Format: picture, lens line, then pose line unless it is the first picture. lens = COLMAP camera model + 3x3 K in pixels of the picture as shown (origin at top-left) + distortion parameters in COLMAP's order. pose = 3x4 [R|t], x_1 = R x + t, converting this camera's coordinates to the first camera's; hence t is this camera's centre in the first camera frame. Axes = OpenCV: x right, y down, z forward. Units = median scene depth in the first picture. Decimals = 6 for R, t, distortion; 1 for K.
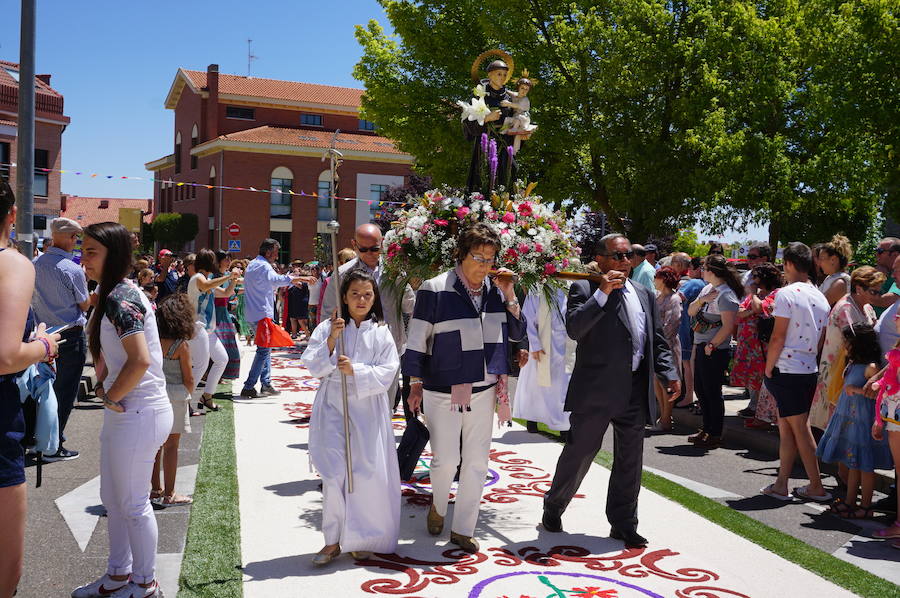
lens RADIAL K [[1056.7, 0, 450.0], [0, 1056.7, 299.0], [0, 0, 1]] dist [0.011891, 0.025093]
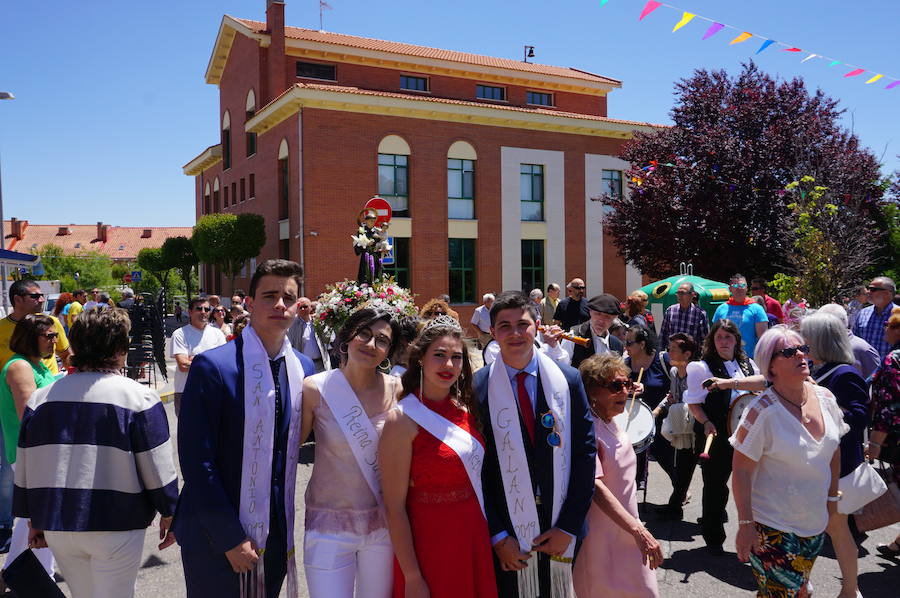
lens RADIAL K [[835.0, 0, 450.0], [0, 835.0, 299.0], [0, 0, 1]] dist [0.002796, 0.014005]
pose [[0.999143, -0.038886, 0.014182, -0.128239], [0.039082, 0.999140, -0.013825, -0.017737], [-0.013632, 0.014368, 0.999804, 0.471818]]
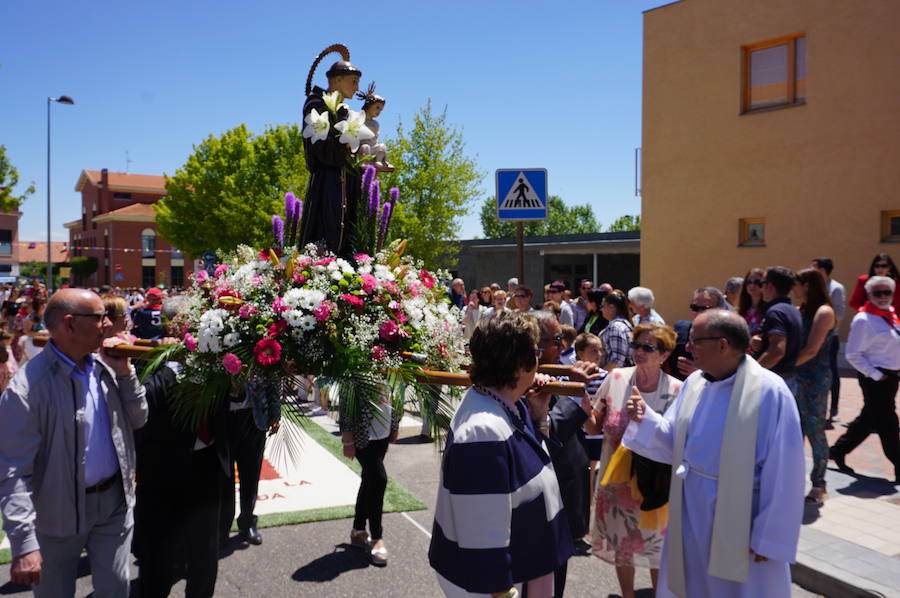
lens RADIAL K [[751.7, 0, 450.0], [0, 751.7, 299.0], [0, 0, 1]] dist [-0.006613, -0.003362]
pose [[0.979993, -0.035909, 0.195766, 0.076863], [0.035694, 0.999352, 0.004629, 0.002695], [-0.195805, 0.002451, 0.980640, -0.291454]]
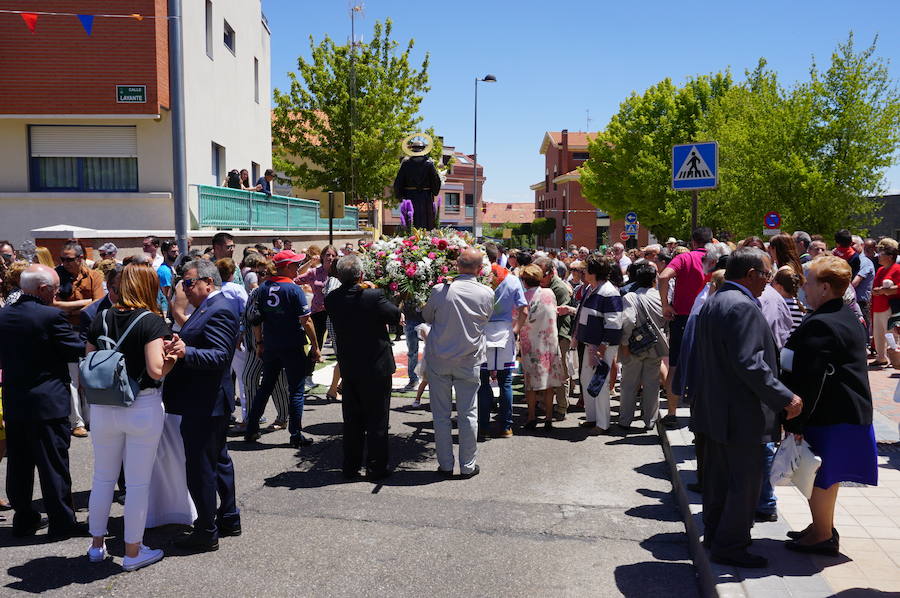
lens RADIAL K [[835.0, 0, 450.0], [0, 835.0, 299.0], [0, 0, 1]] dist [0.002796, 0.014005]
pose [[0.923376, -0.002508, -0.383888, 0.122452], [0.016536, 0.999310, 0.033245, 0.004854], [0.383540, -0.037045, 0.922781, -0.327564]]
